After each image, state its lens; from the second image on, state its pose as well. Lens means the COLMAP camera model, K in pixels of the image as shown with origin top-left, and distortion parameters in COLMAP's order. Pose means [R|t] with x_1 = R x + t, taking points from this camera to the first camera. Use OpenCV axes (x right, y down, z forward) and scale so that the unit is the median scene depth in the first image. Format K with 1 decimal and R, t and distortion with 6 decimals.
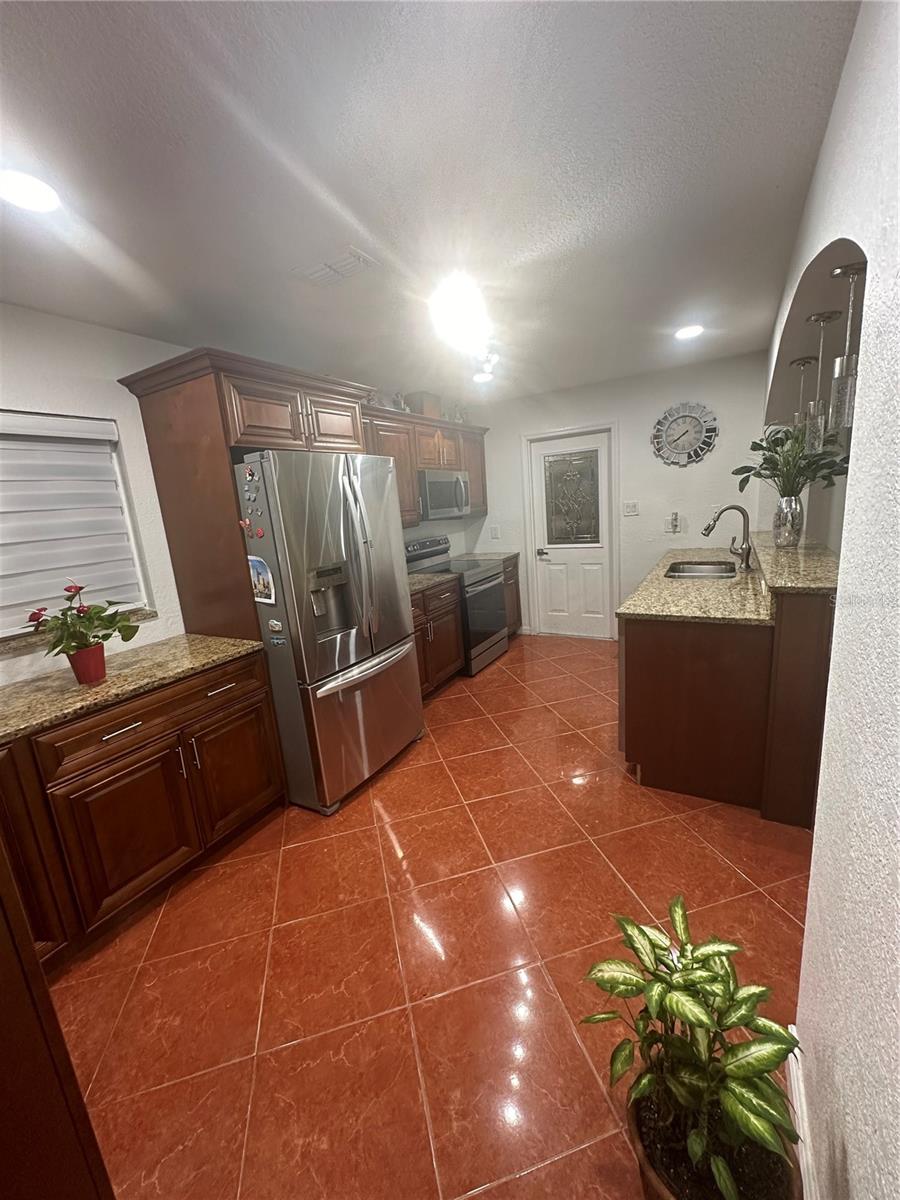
lens RADIAL K [[479.8, 0, 450.0], [0, 479.8, 600.0], [0, 0, 1]] dist [0.001427, 0.000277]
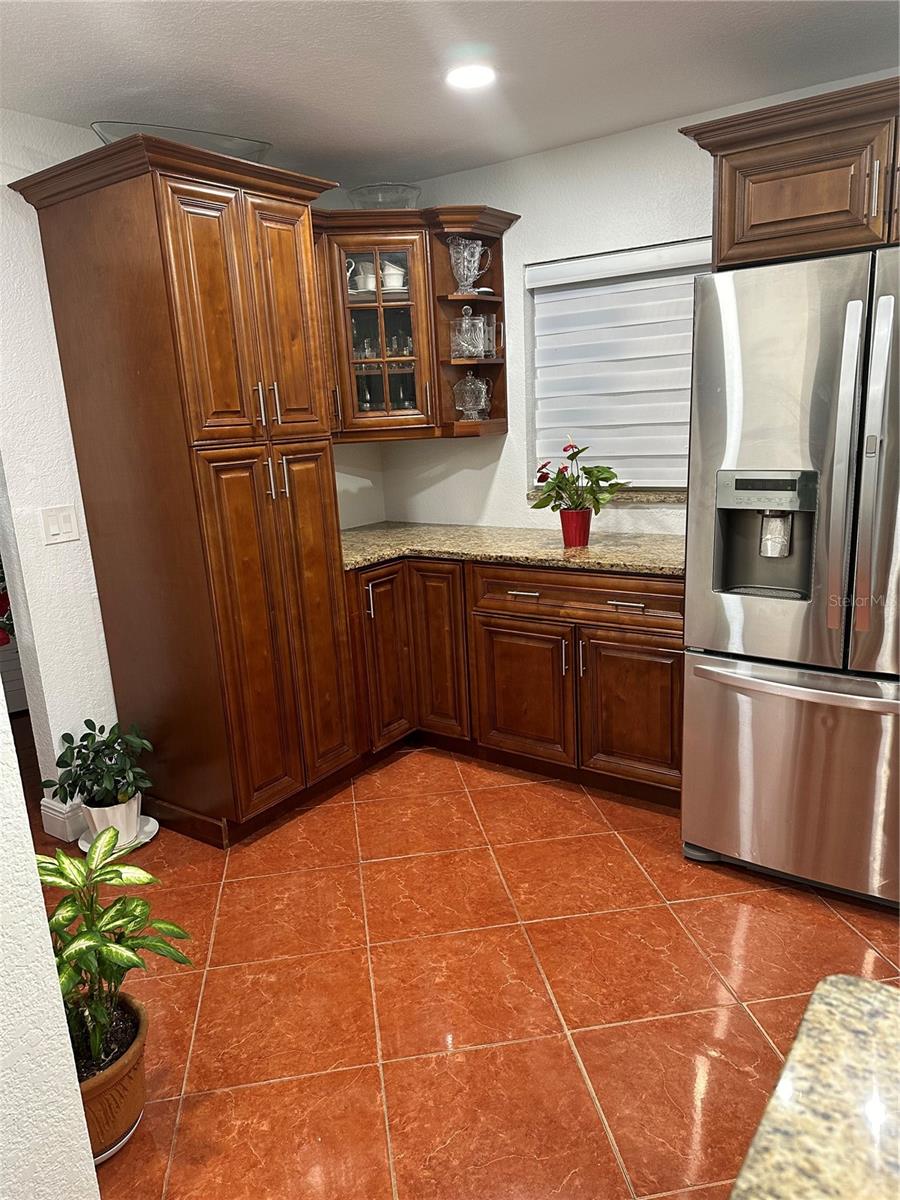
lens RADIAL K [[824.4, 0, 450.0], [0, 824.4, 600.0], [0, 0, 1]] dist [-0.003906, -0.002411]
pose [[-0.084563, 0.315374, -0.945192, 0.978883], [-0.142482, 0.935015, 0.324725, -0.258054], [0.986178, 0.162133, -0.034132, 0.909495]]
